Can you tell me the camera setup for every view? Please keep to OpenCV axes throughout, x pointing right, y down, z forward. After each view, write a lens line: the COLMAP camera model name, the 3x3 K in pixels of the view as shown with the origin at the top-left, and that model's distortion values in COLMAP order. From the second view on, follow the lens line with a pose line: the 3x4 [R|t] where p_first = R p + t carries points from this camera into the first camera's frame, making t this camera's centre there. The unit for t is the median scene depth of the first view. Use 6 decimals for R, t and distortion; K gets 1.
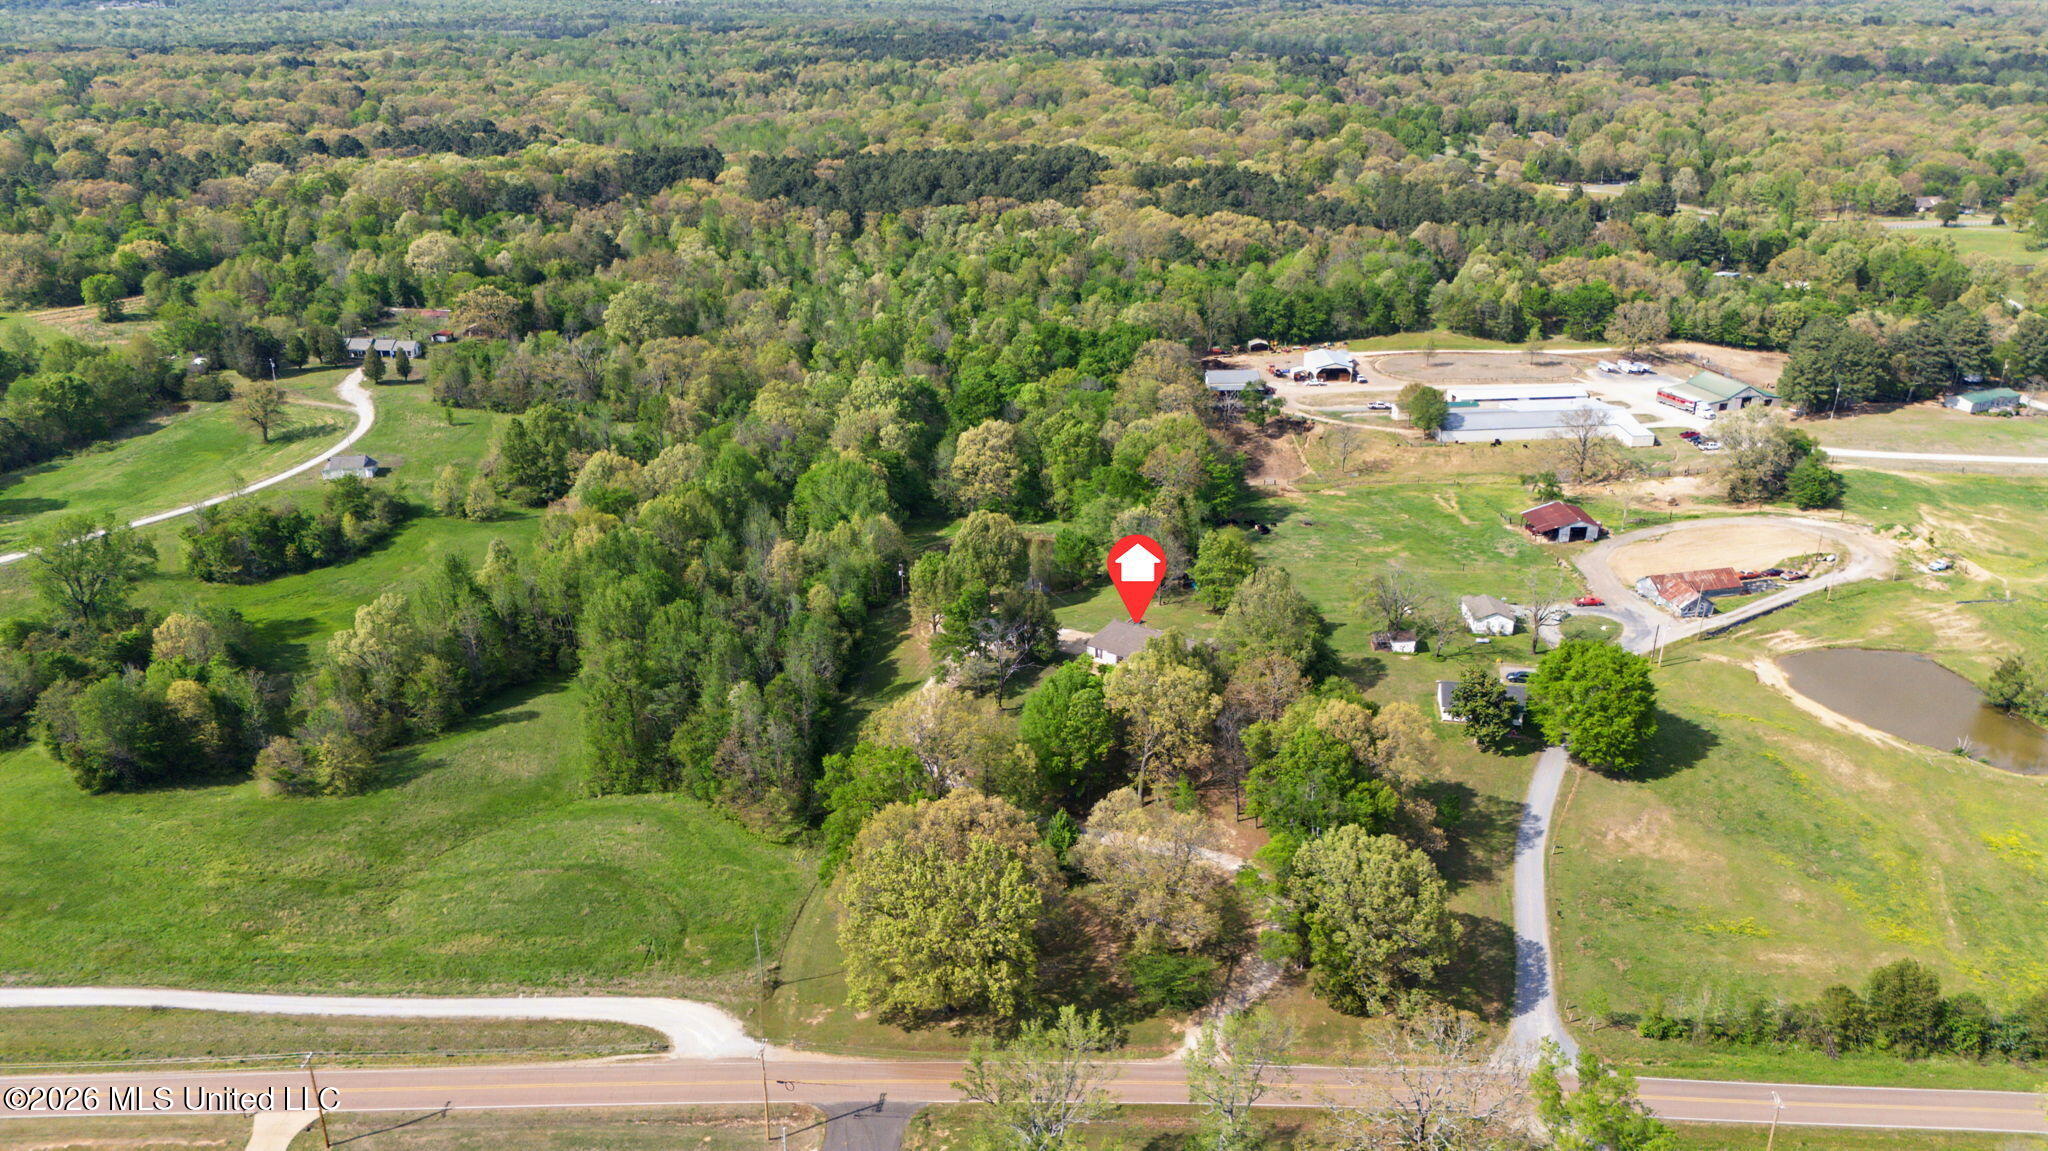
lens RADIAL K [[1500.7, 0, 1024.7], [0, 1500.7, 571.9], [0, 0, 1]] dist [0.044464, -0.033782]
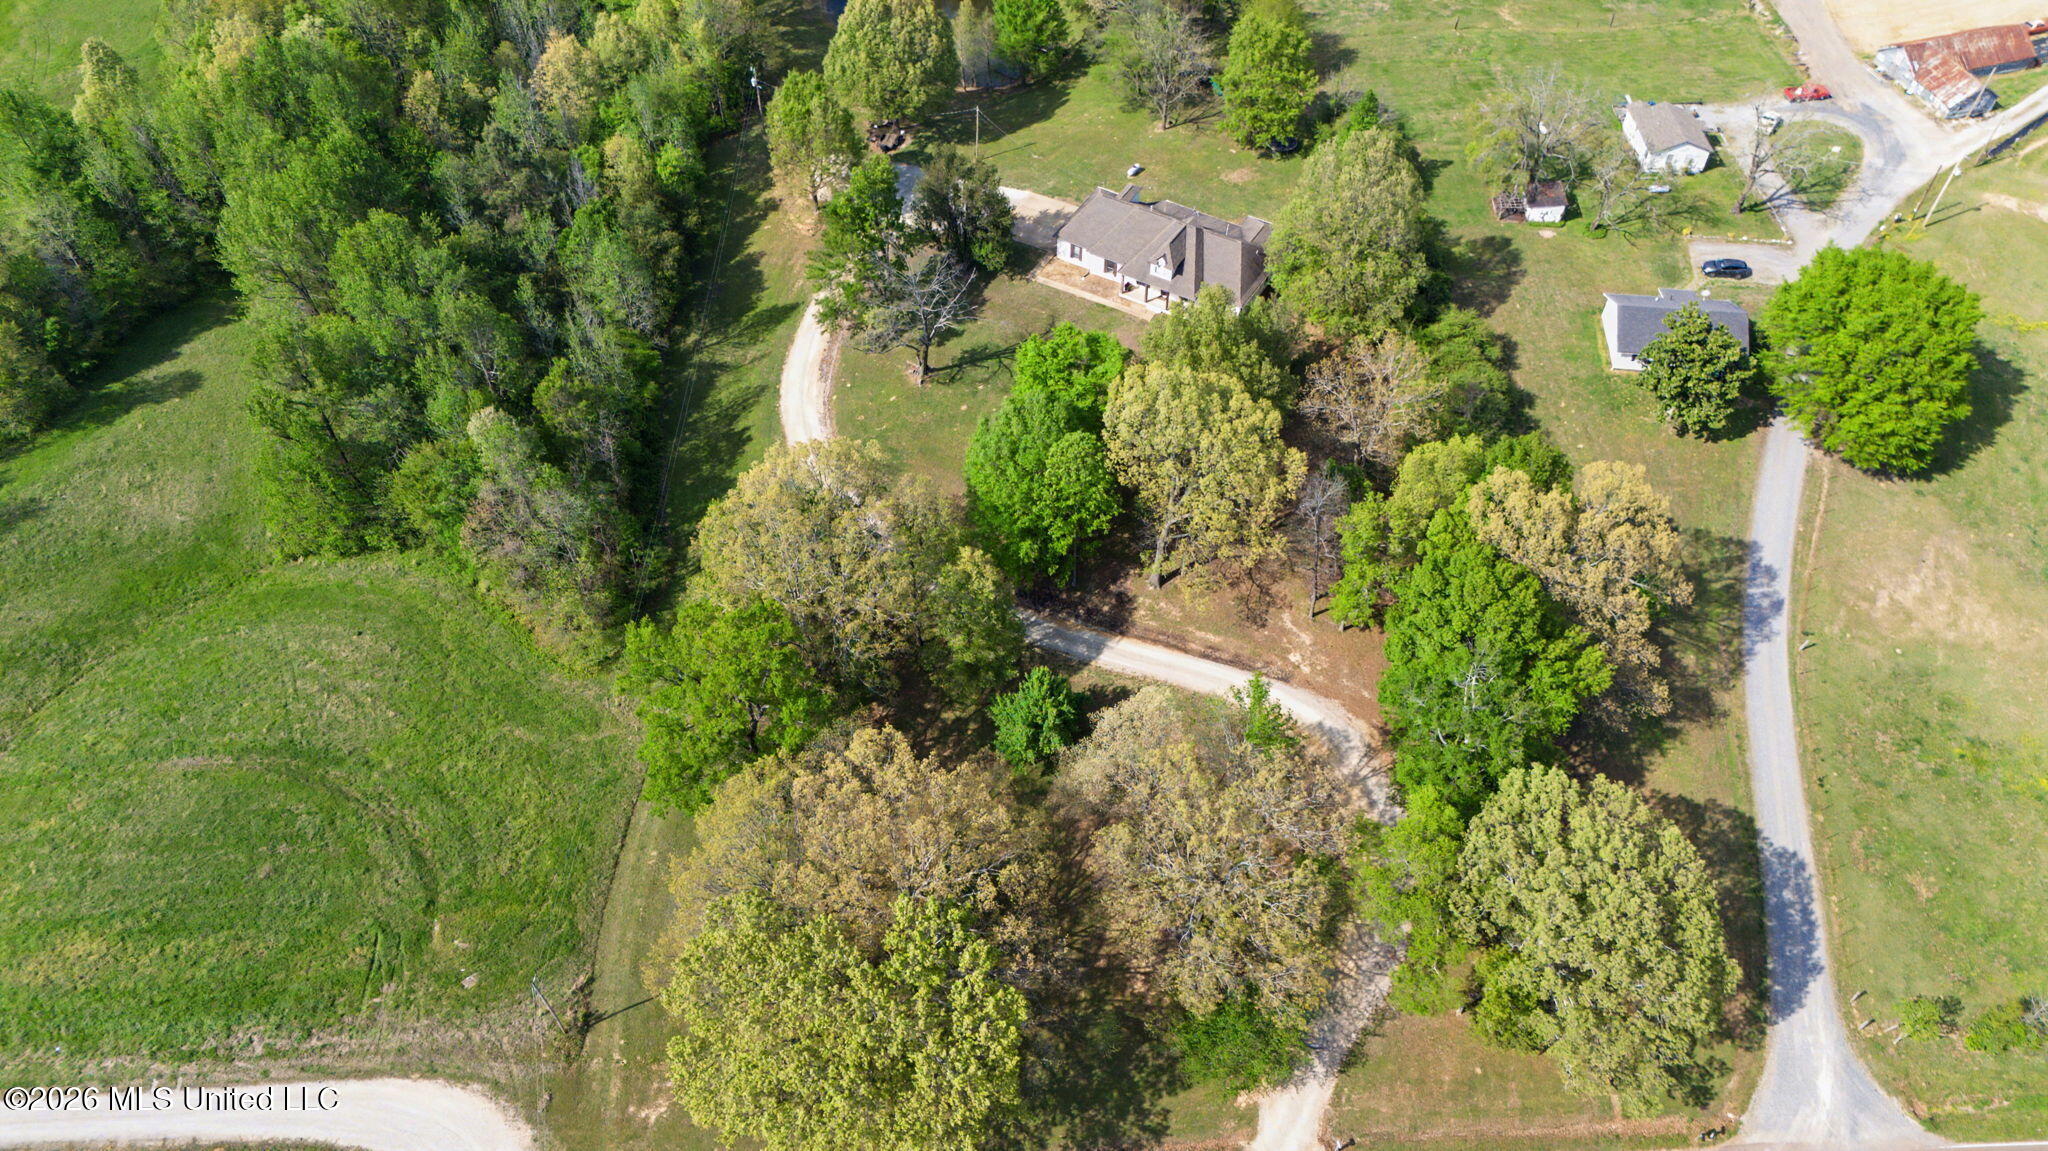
lens RADIAL K [[1500.7, 0, 1021.2], [0, 1500.7, 587.7], [0, 0, 1]] dist [0.044464, -0.033782]
pose [[0.998451, -0.042010, 0.036476, -0.003372], [0.020556, 0.887789, 0.459791, -0.128555], [-0.051699, -0.458329, 0.887278, 0.421716]]
